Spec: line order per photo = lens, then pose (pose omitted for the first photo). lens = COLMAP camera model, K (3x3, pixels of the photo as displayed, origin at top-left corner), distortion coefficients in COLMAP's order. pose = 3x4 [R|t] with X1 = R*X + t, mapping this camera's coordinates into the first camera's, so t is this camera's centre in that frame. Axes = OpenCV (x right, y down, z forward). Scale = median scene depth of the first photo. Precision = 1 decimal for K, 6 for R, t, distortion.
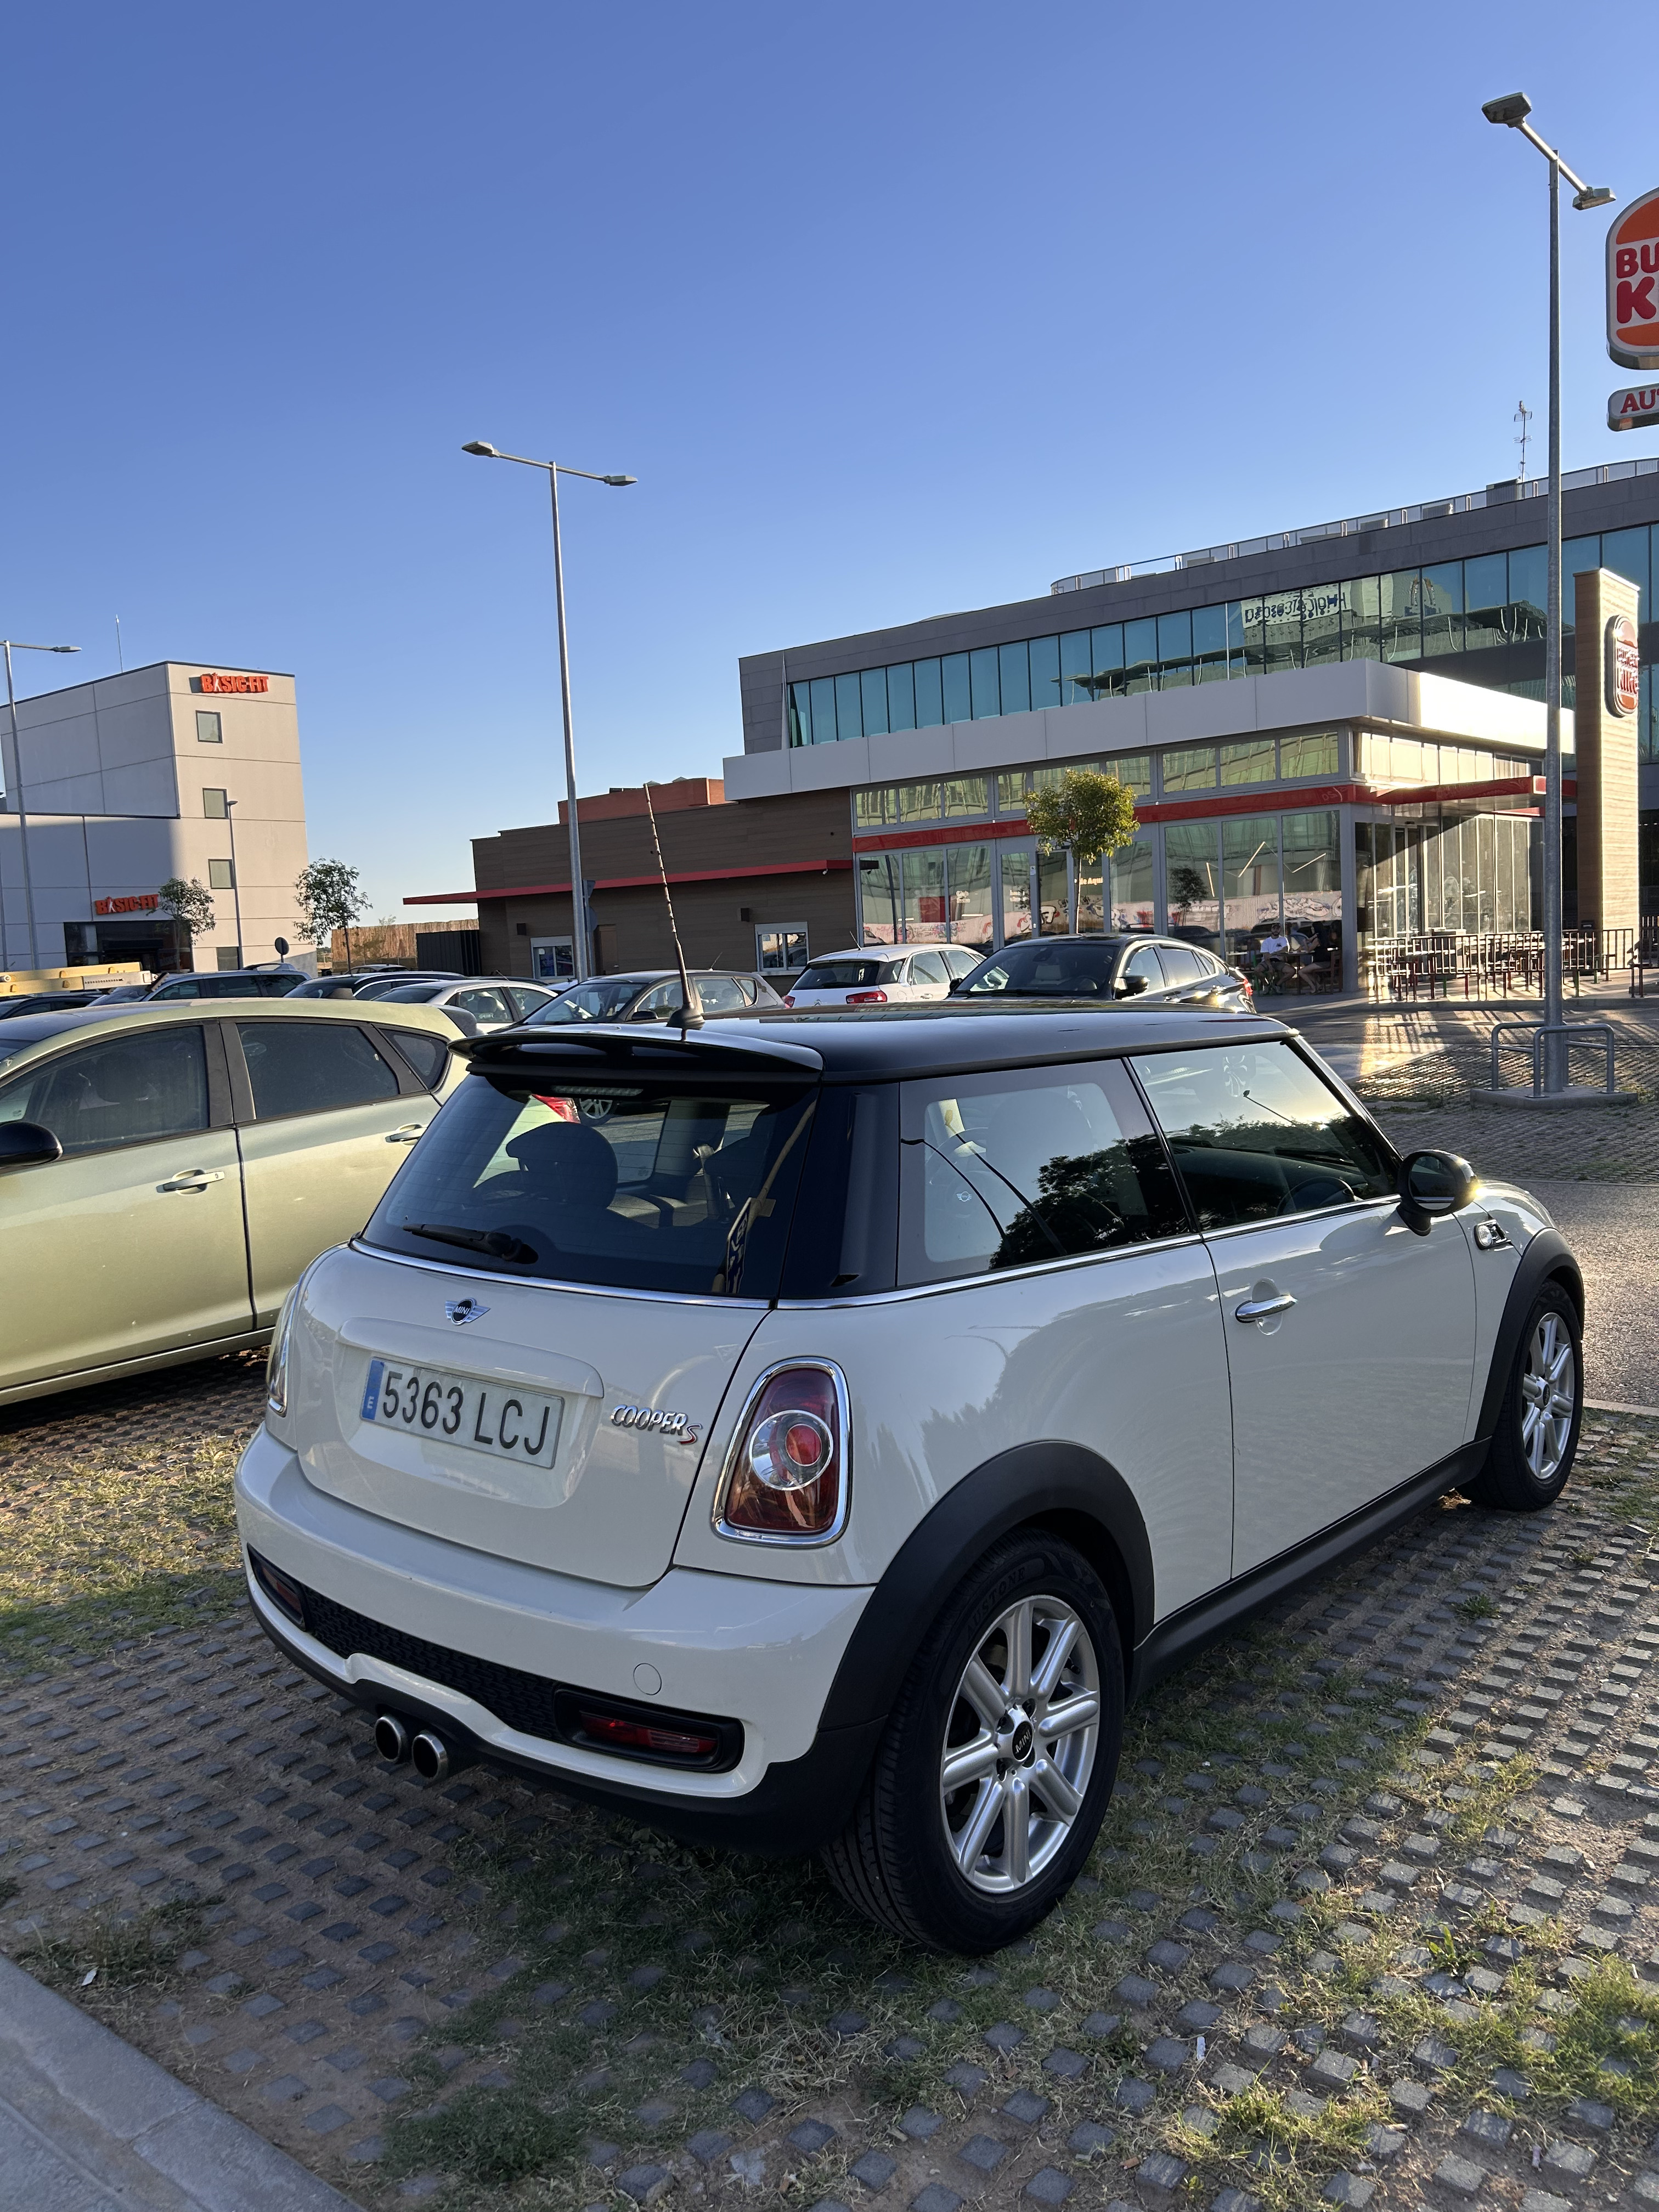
lens RADIAL K [[1669.3, 0, 825.9], [0, 1669.3, 1092.5], [0, 0, 1]] dist [0.033810, -0.027853]
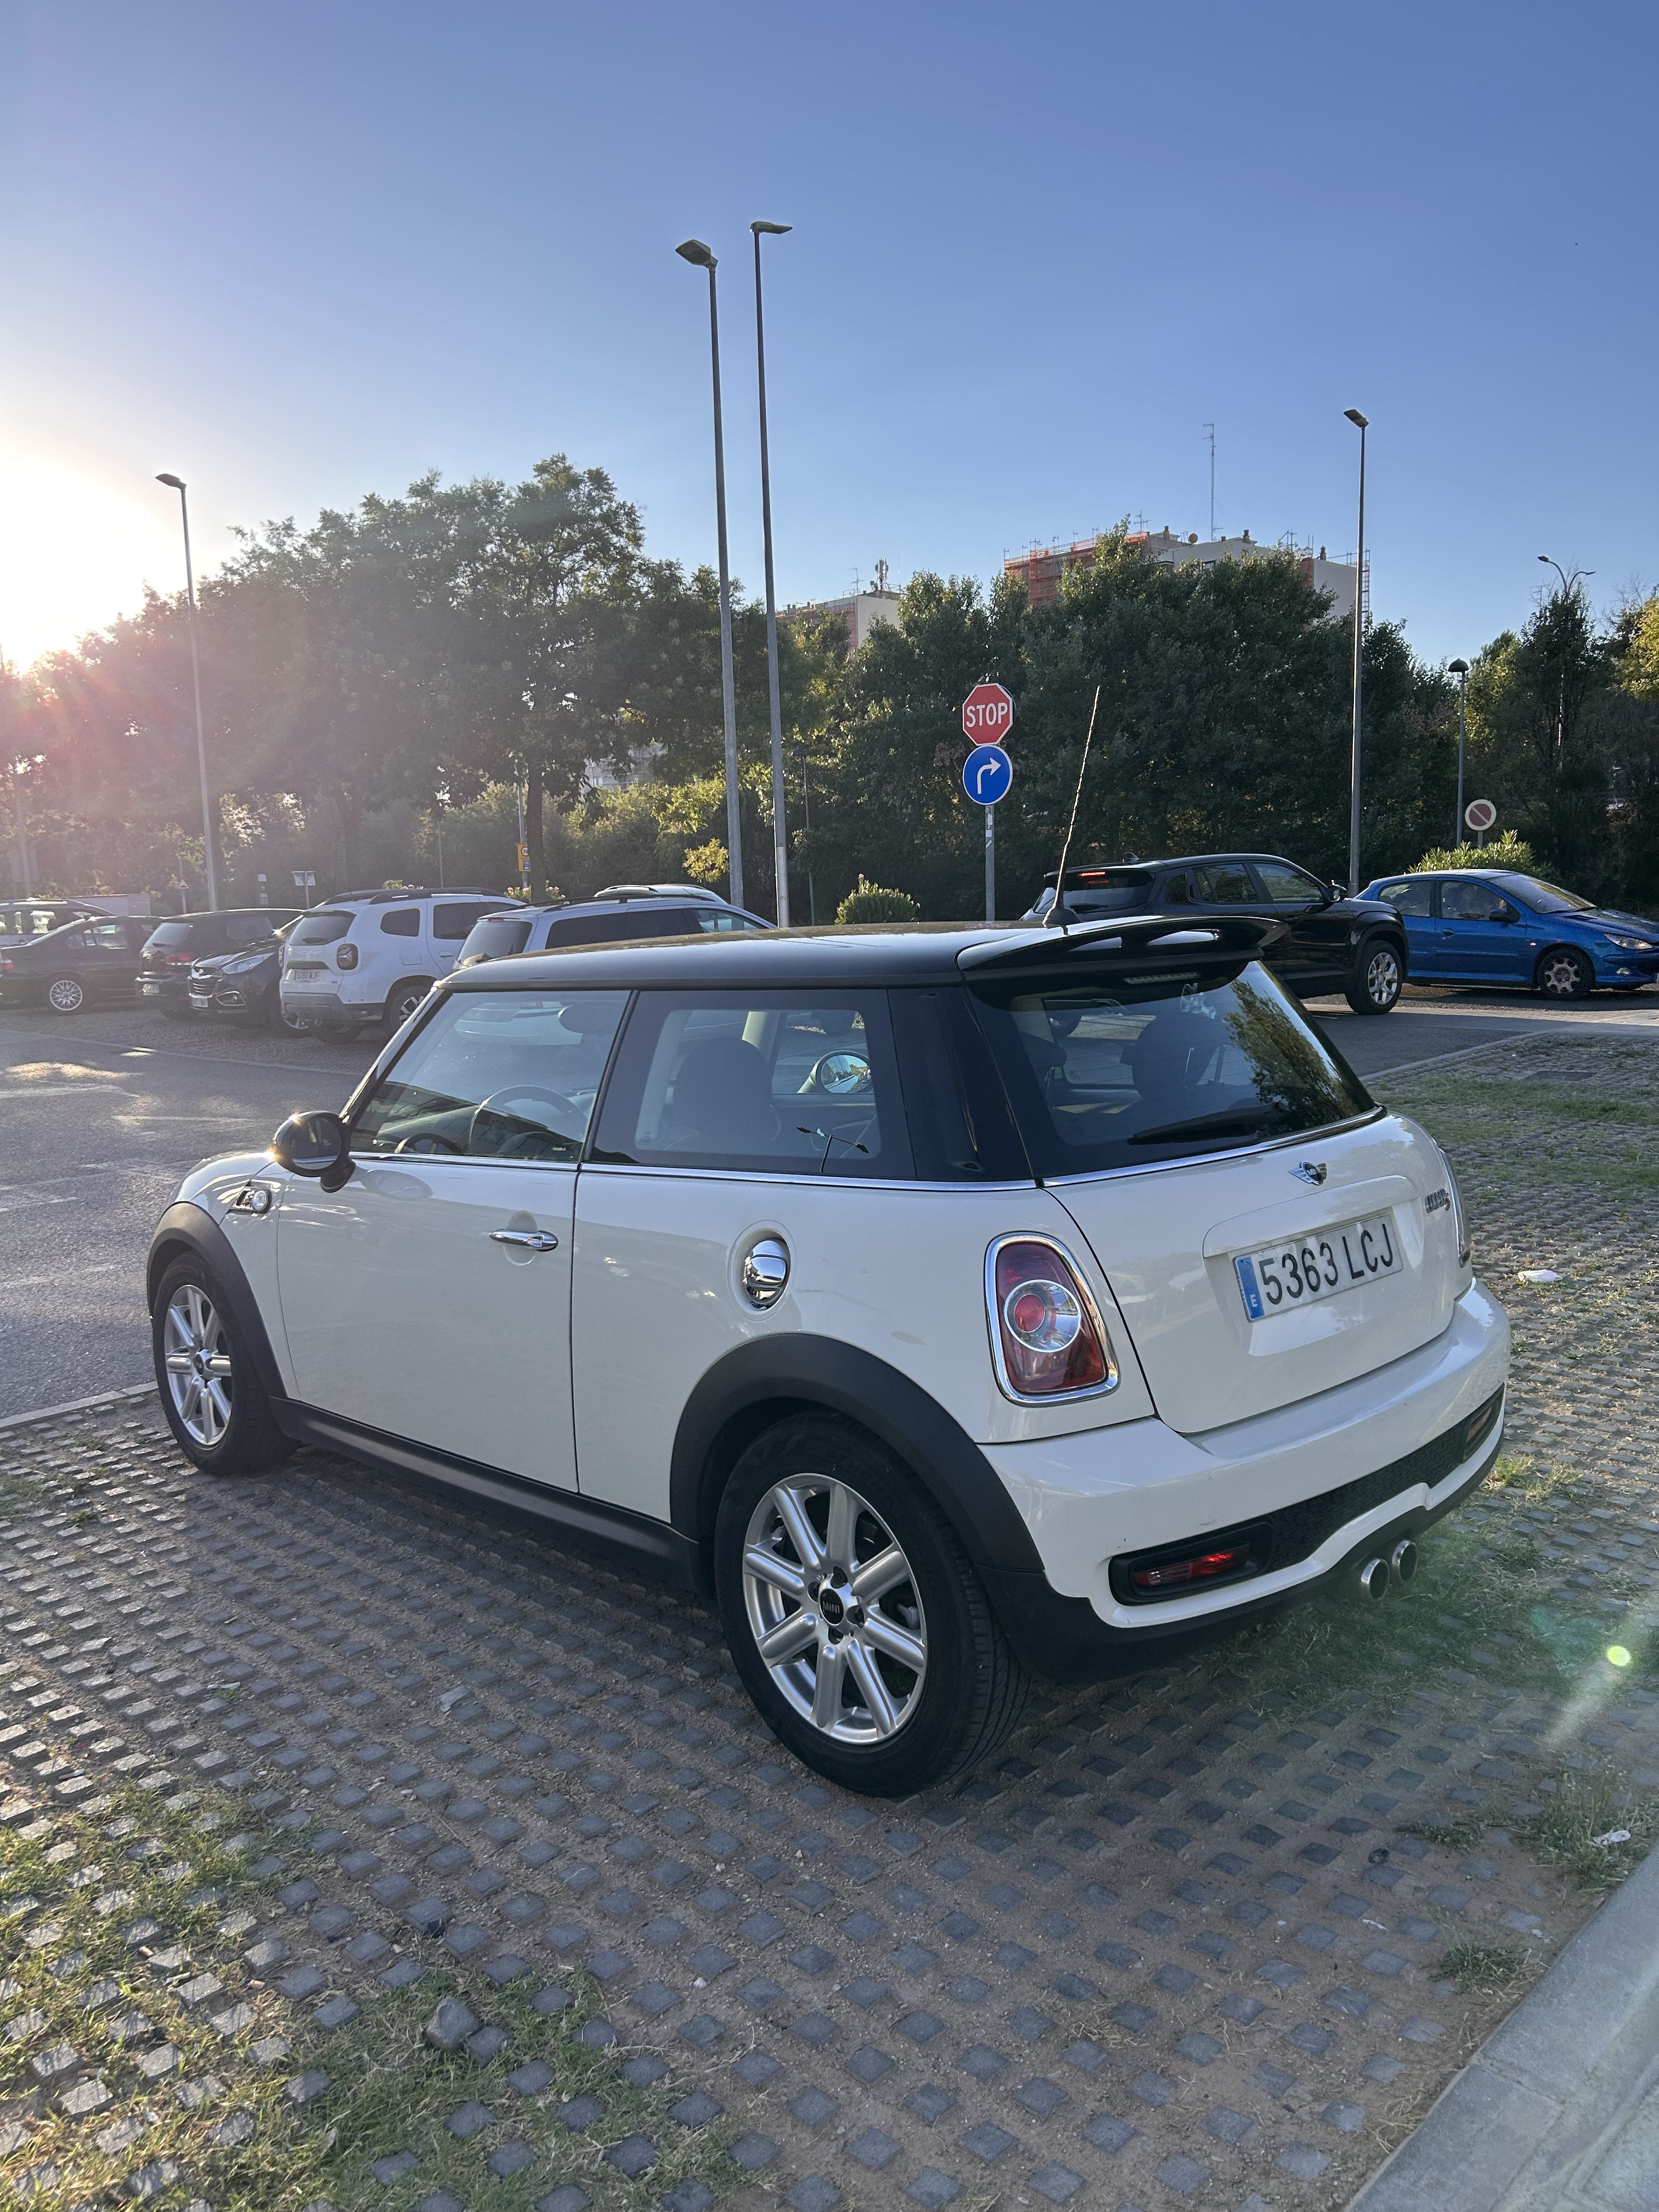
lens RADIAL K [[1669.3, 0, 809.4], [0, 1669.3, 1095.7], [0, 0, 1]] dist [0.033810, -0.027853]
pose [[0.101620, -0.077220, 0.991822, -1.226000], [0.109596, 0.991783, 0.065988, -0.022238], [-0.988768, 0.101994, 0.109248, 1.123276]]
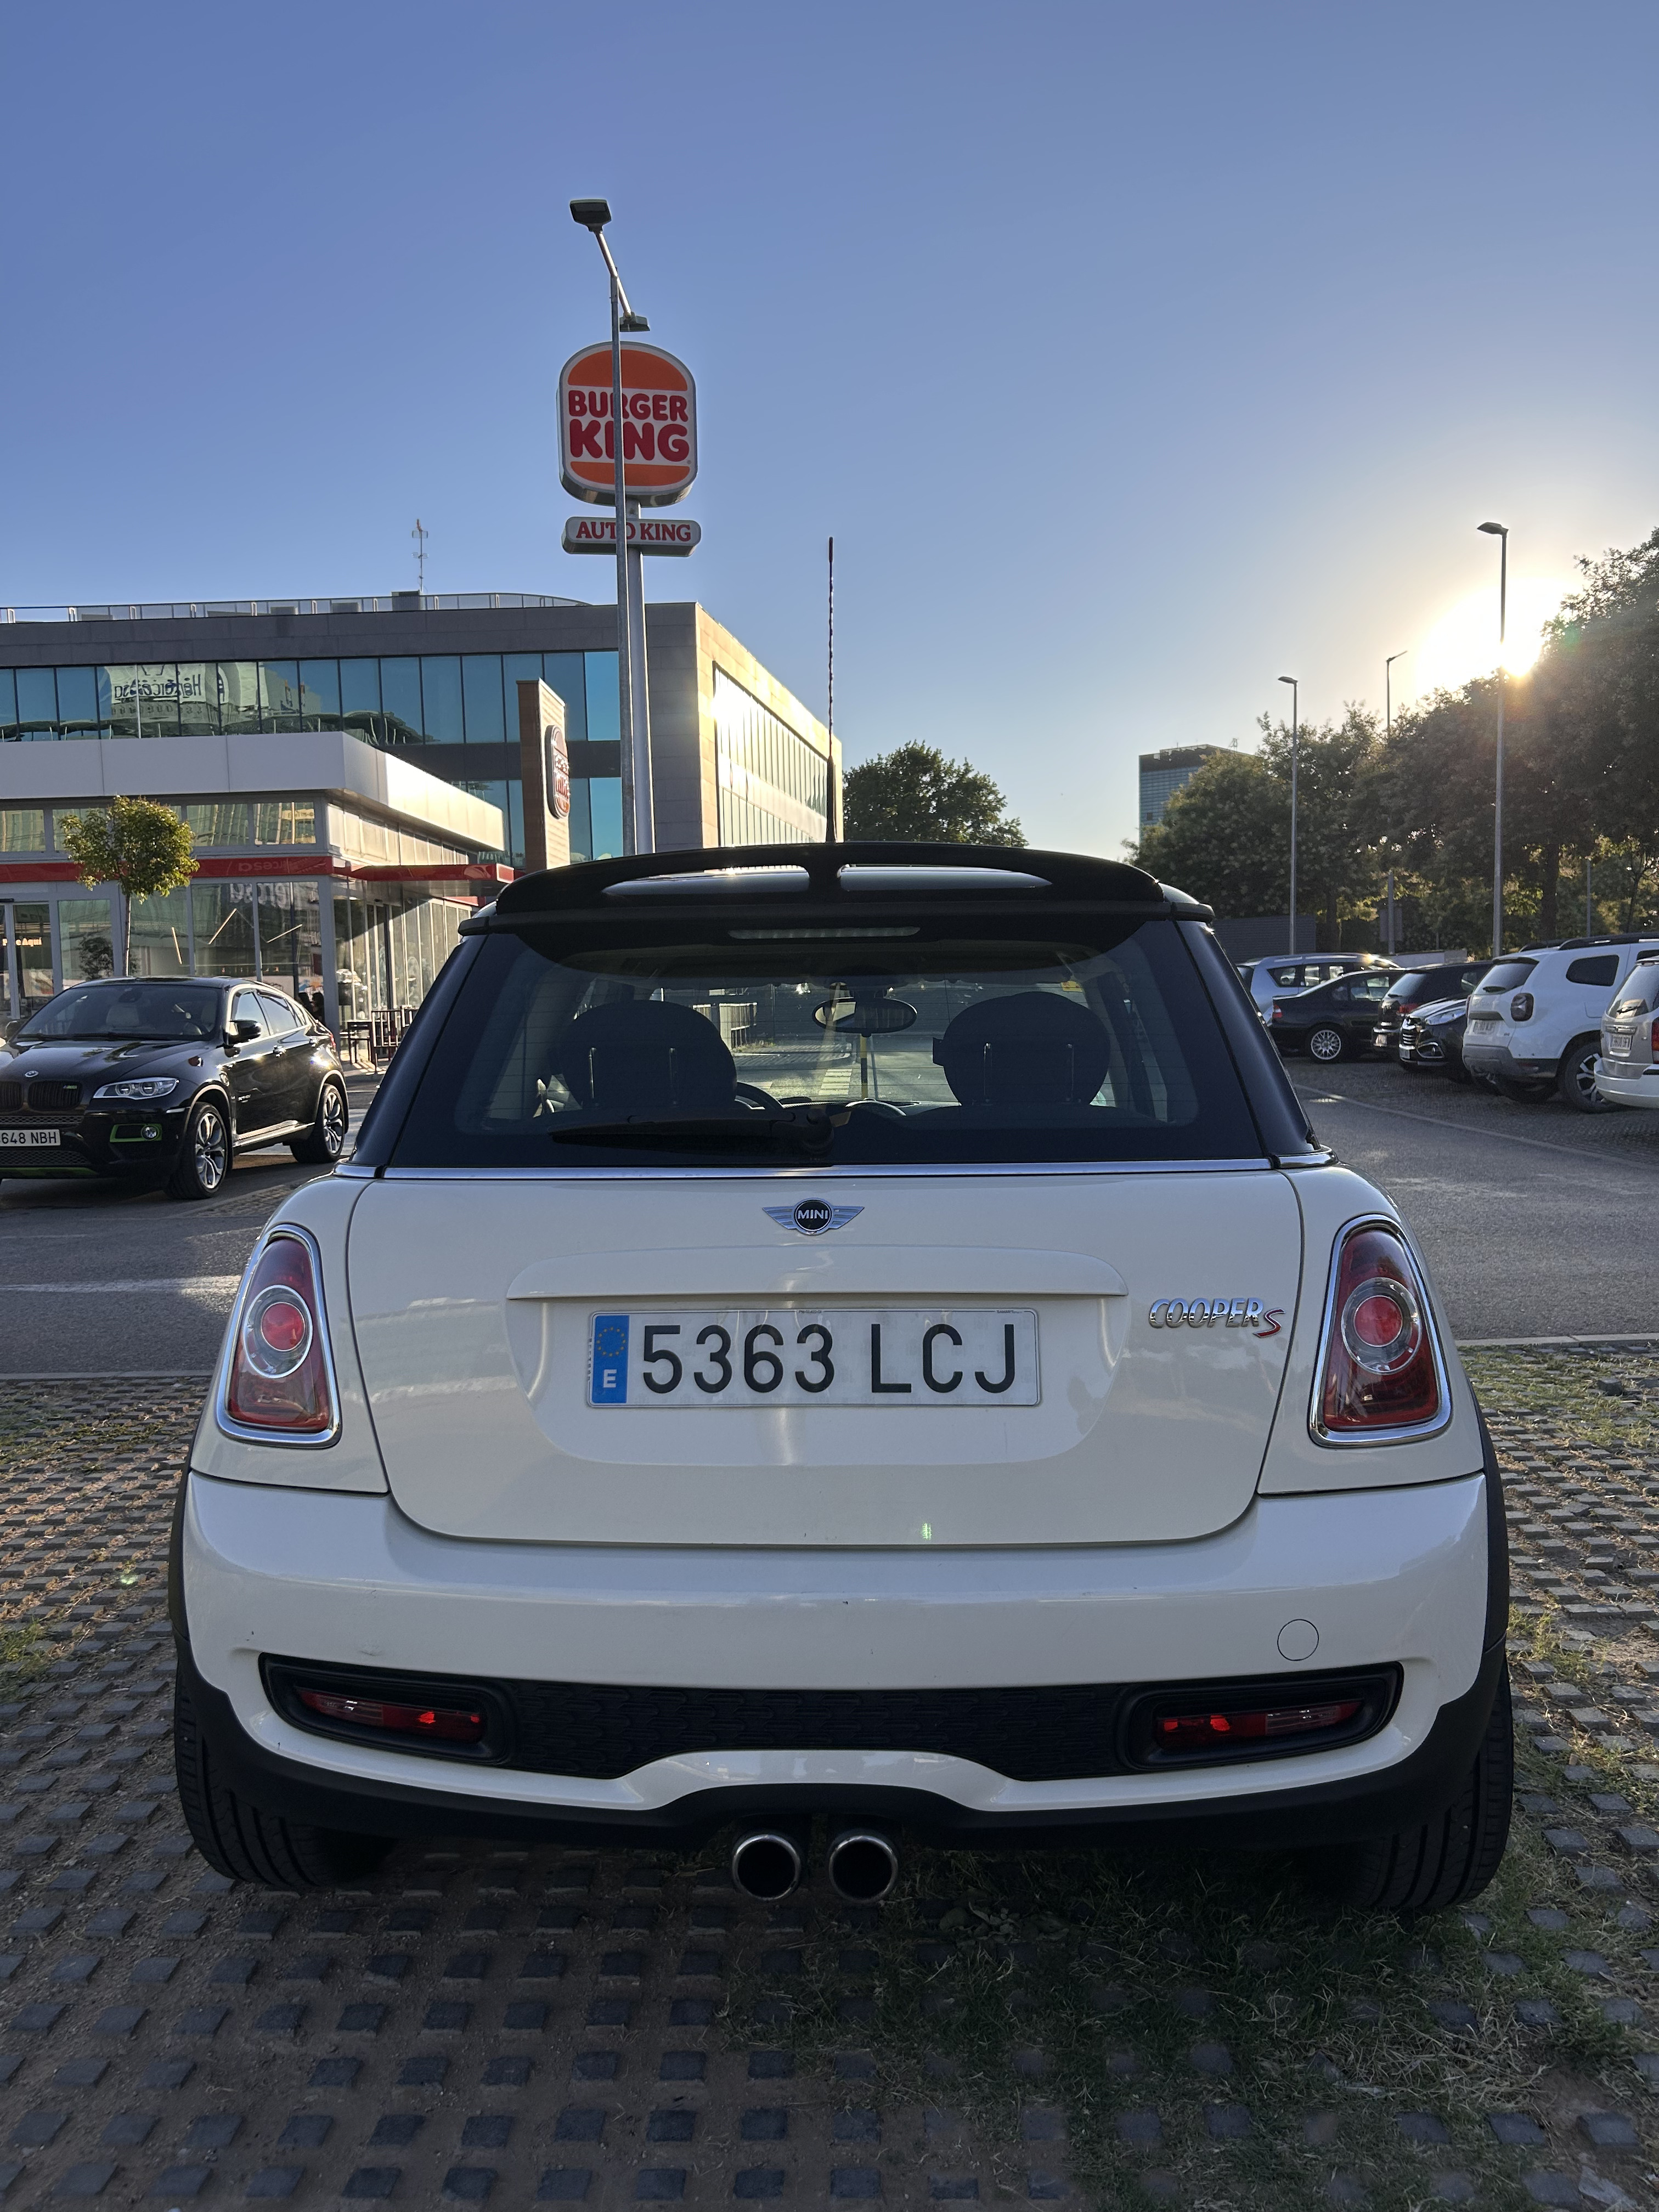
lens RADIAL K [[1669.3, 0, 856.8], [0, 1669.3, 1115.2], [0, 0, 1]] dist [0.033810, -0.027853]
pose [[0.795110, -0.013855, 0.606307, -0.584597], [0.037610, 0.998941, -0.026493, 0.101868], [-0.605298, 0.043868, 0.794789, 0.411534]]
